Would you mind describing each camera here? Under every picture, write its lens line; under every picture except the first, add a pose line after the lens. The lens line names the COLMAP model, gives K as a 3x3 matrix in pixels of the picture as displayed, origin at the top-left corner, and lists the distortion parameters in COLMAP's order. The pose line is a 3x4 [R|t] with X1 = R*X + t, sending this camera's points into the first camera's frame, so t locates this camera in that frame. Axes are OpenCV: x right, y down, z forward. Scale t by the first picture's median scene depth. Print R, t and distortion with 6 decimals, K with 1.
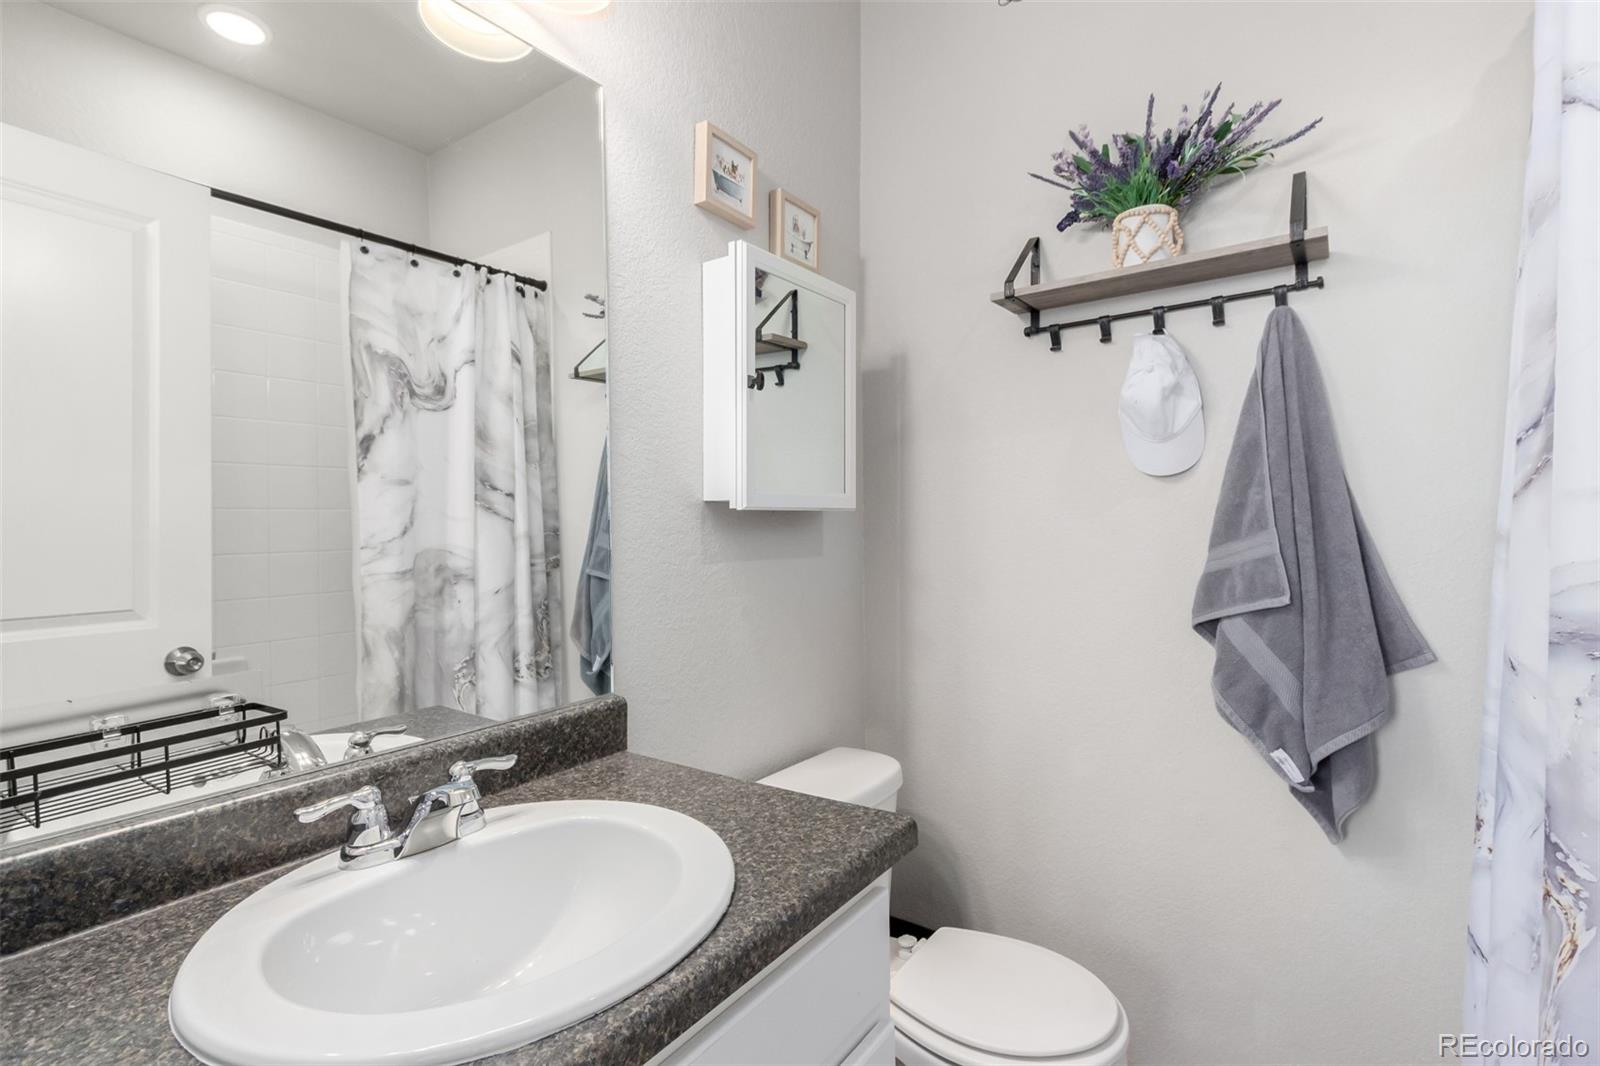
lens RADIAL K [[735.0, 0, 804.9], [0, 735.0, 524.9], [0, 0, 1]] dist [0.013961, -0.004131]
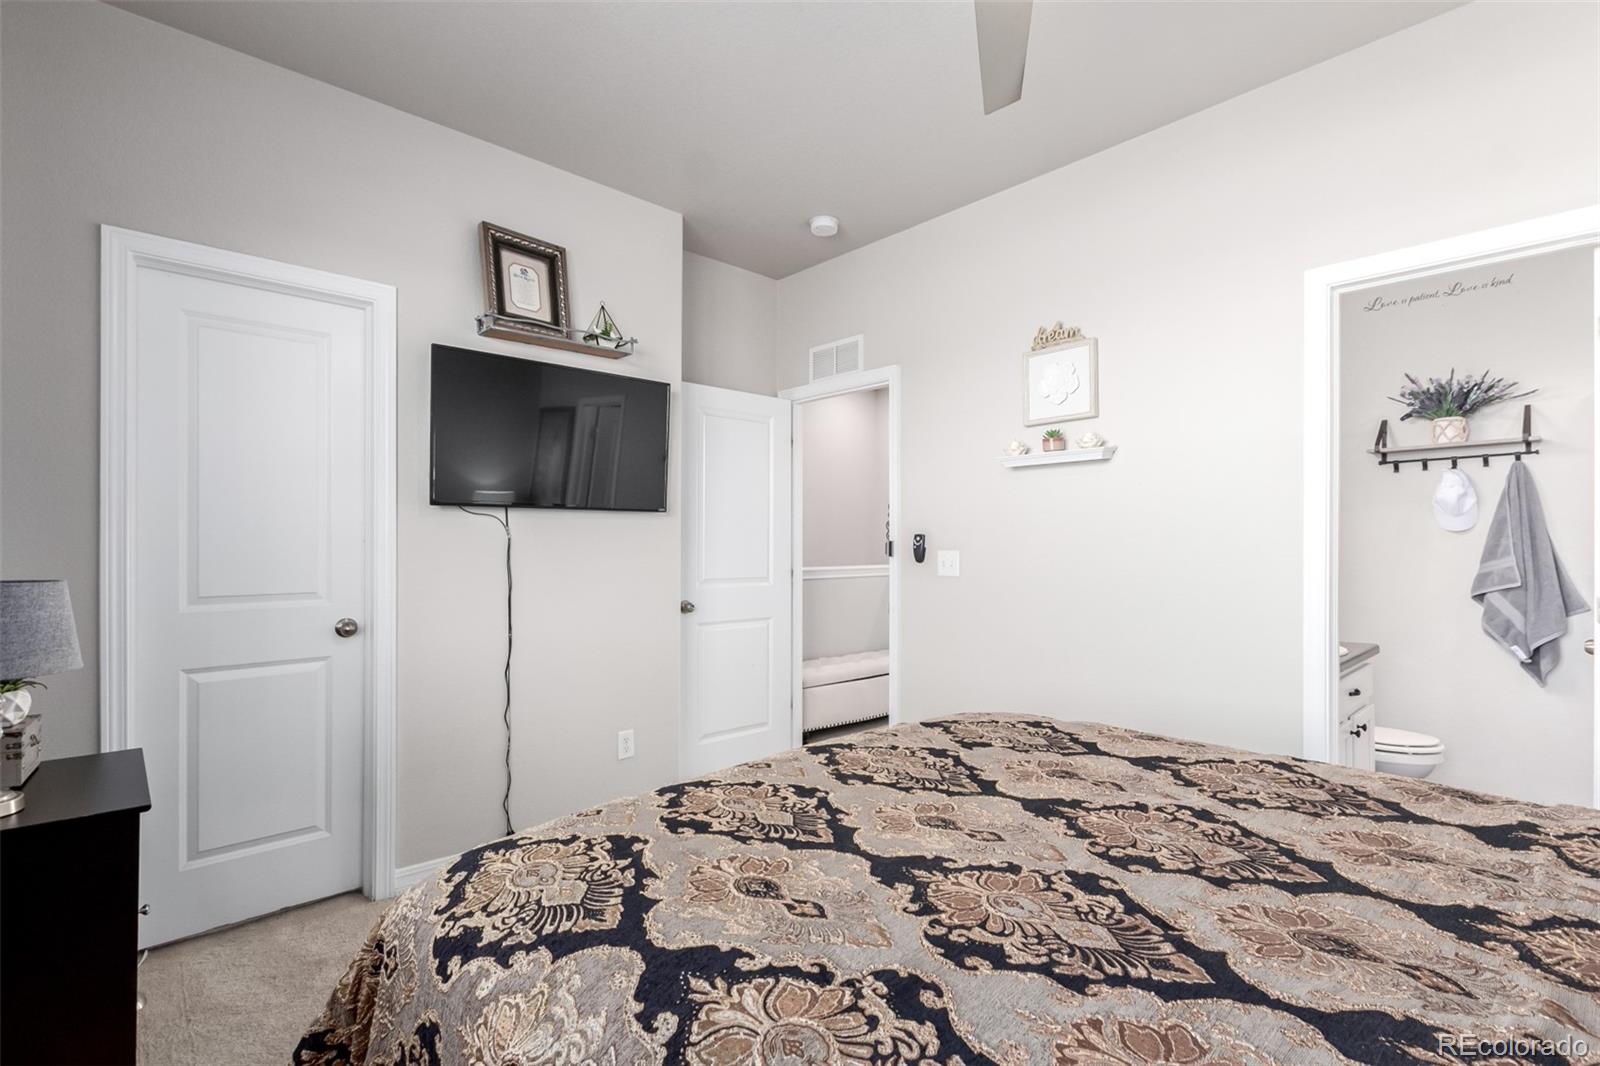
lens RADIAL K [[735.0, 0, 794.7], [0, 735.0, 544.9], [0, 0, 1]] dist [0.013961, -0.004131]
pose [[0.982065, 0.007362, -0.188397, -1.173584], [-0.006137, 0.999956, 0.007085, -0.030599], [0.188440, -0.005802, 0.982067, -1.760861]]
